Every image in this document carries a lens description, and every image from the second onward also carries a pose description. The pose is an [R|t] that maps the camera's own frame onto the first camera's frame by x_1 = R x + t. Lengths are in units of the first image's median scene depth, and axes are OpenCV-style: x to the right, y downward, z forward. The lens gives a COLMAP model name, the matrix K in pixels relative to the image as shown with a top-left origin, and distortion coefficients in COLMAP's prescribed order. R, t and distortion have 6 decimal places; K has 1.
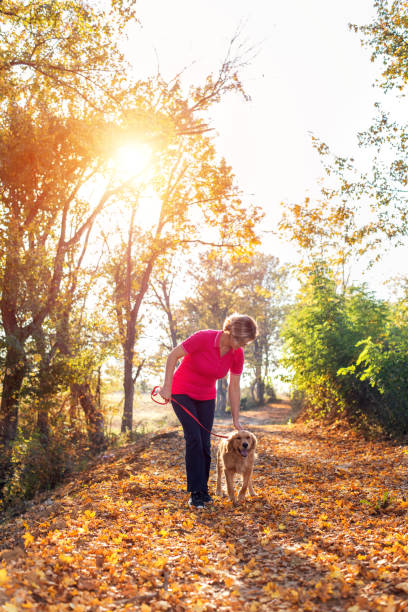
lens RADIAL K [[827.9, 0, 204.0], [0, 827.9, 306.0], [0, 0, 1]] dist [0.021548, -0.004839]
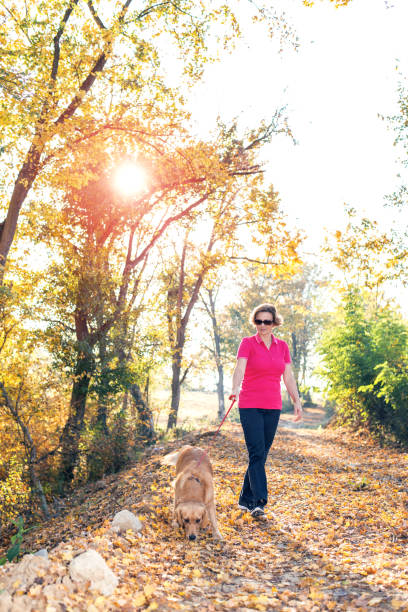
lens RADIAL K [[827.9, 0, 204.0], [0, 827.9, 306.0], [0, 0, 1]] dist [0.021548, -0.004839]
pose [[0.997644, 0.047397, -0.049589, -0.004553], [-0.047306, 0.998876, 0.002999, -0.017125], [0.049675, -0.000646, 0.998765, -0.108181]]
